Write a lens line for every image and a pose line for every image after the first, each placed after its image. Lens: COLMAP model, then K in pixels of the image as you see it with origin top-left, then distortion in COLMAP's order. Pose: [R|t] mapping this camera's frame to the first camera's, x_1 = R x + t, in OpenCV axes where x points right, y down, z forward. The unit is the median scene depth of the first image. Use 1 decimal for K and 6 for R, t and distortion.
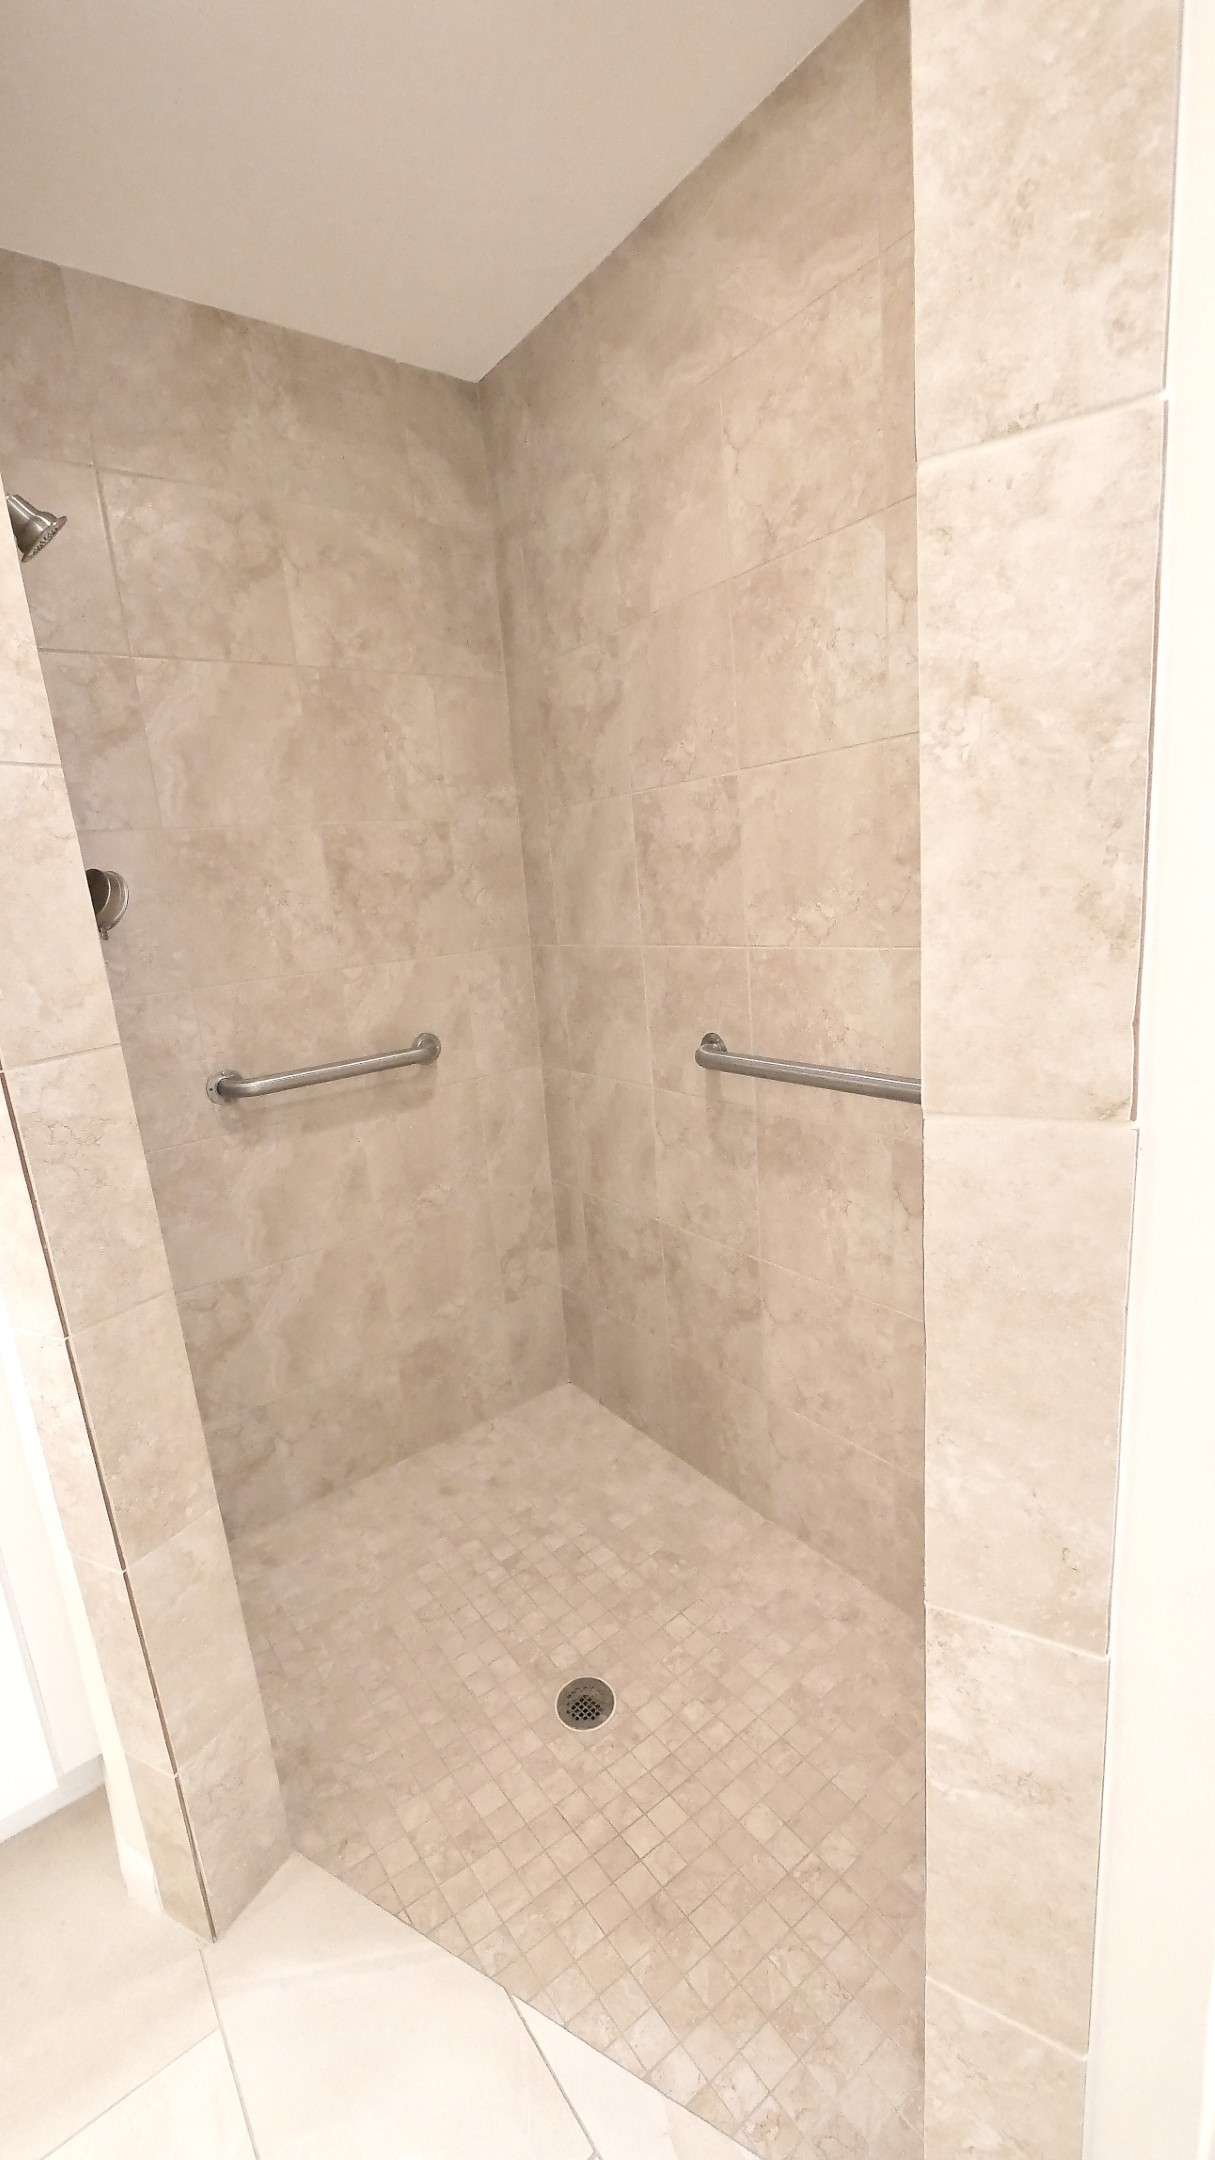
lens RADIAL K [[893.9, 0, 614.5], [0, 893.9, 1087.5], [0, 0, 1]] dist [-0.003653, -0.000152]
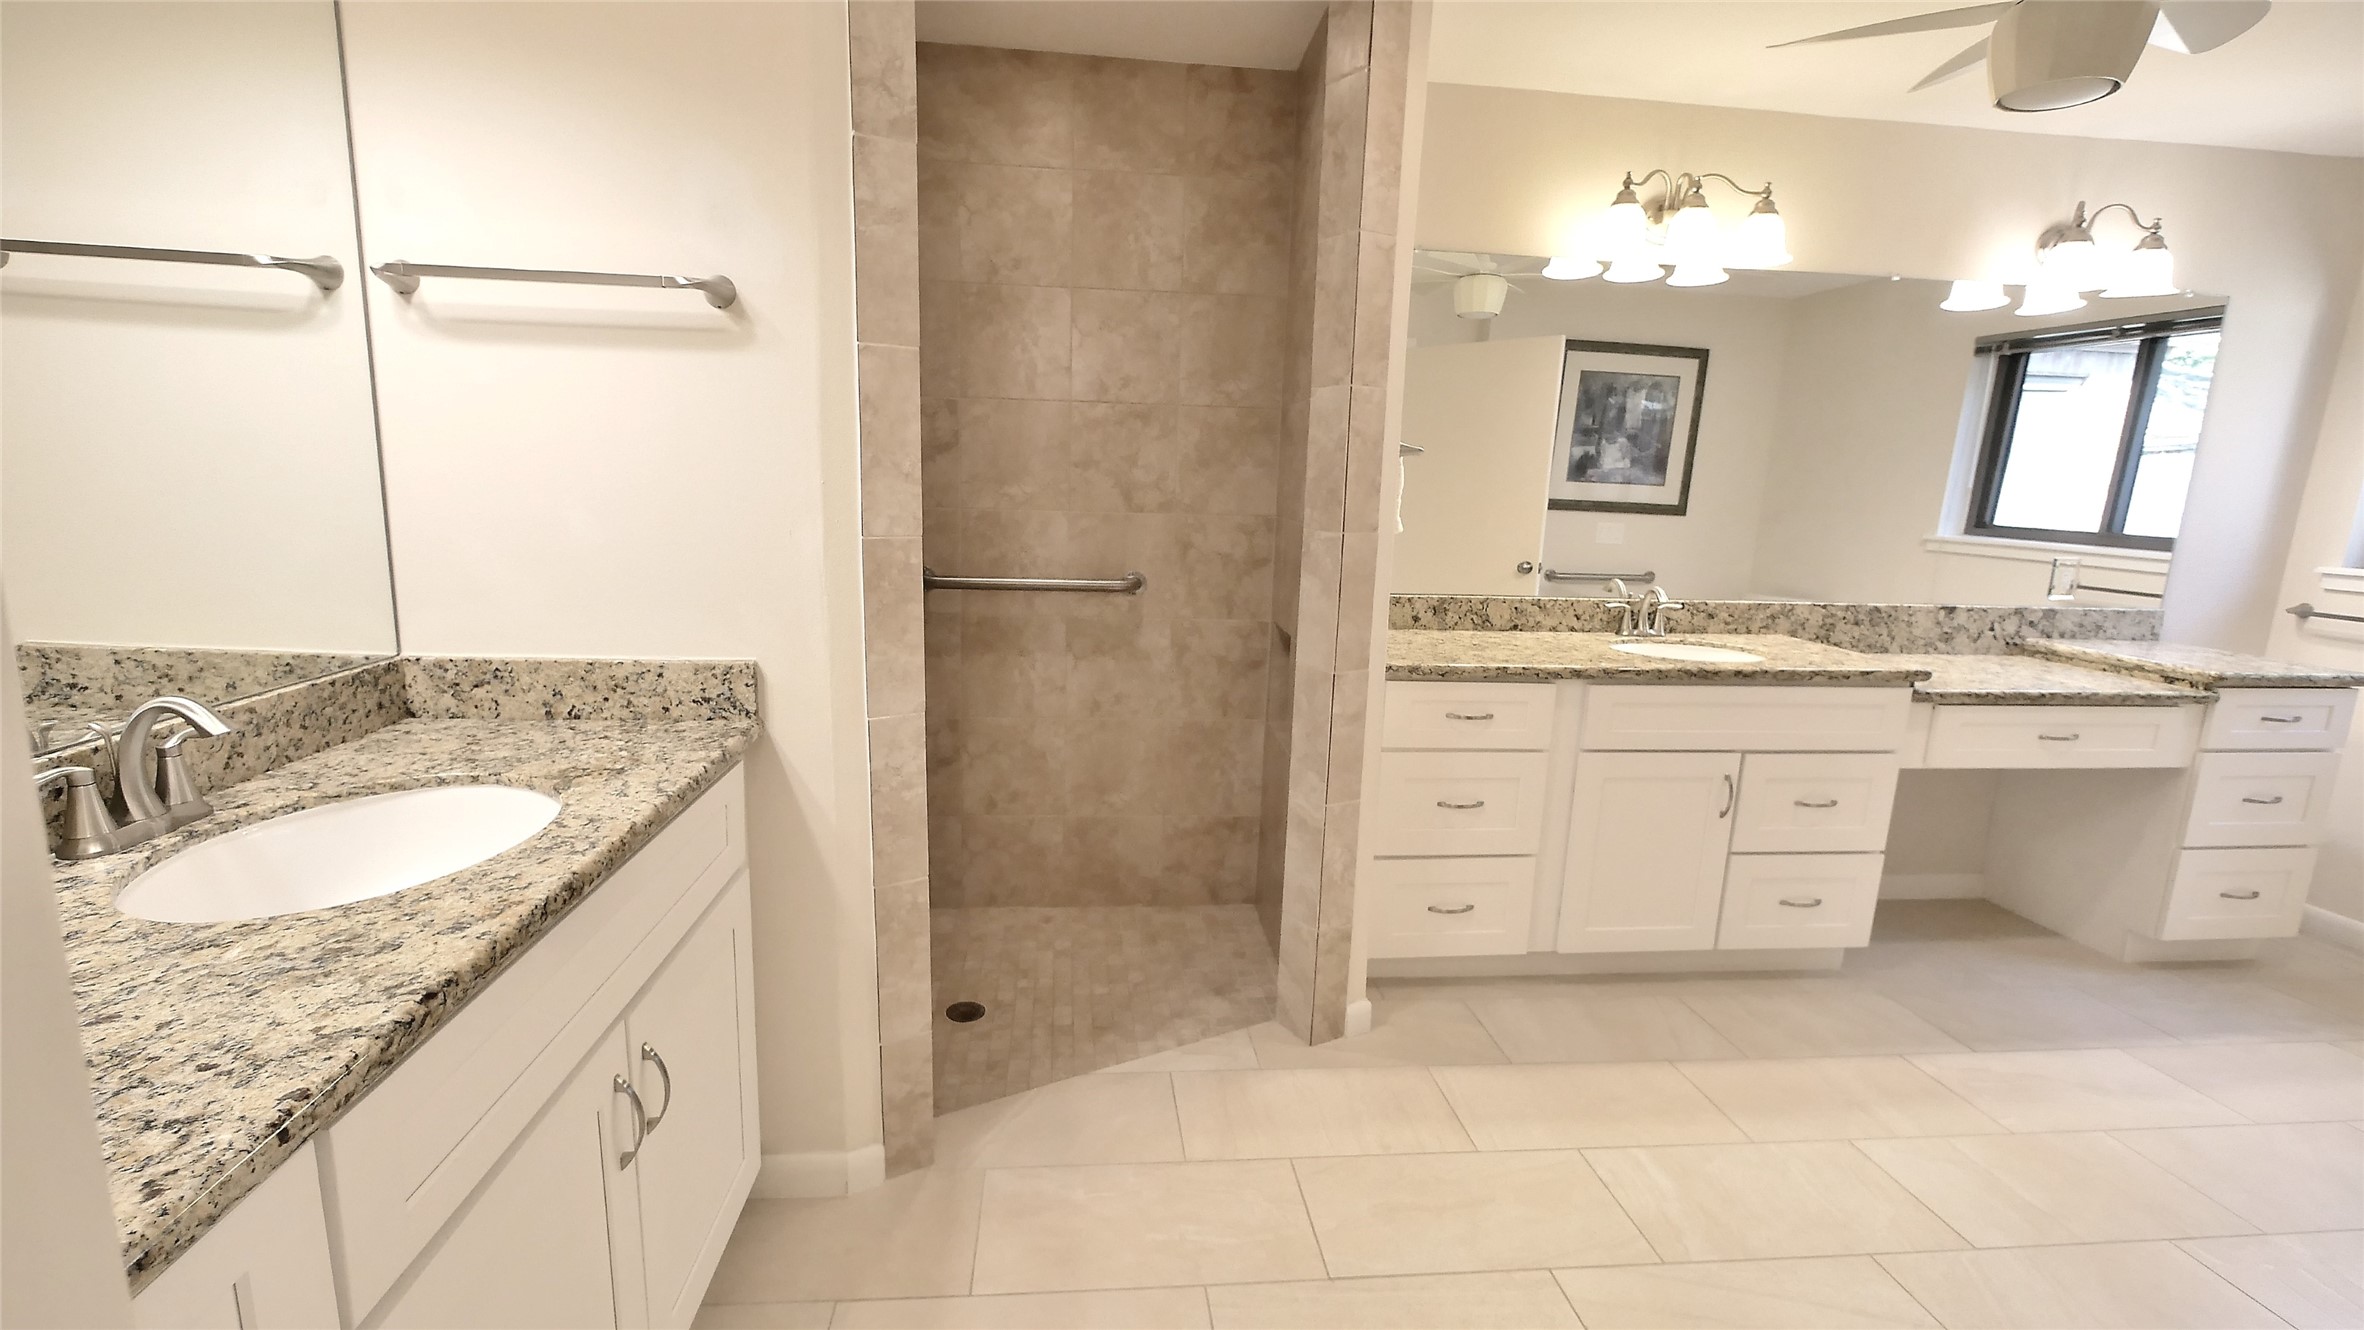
lens RADIAL K [[978.3, 0, 1162.9], [0, 978.3, 657.5], [0, 0, 1]] dist [-0.003653, -0.000152]
pose [[0.517255, -0.064882, 0.853368, -1.229942], [0.121647, 0.992572, 0.001731, 0.152570], [-0.847142, 0.102914, 0.521305, -0.176019]]
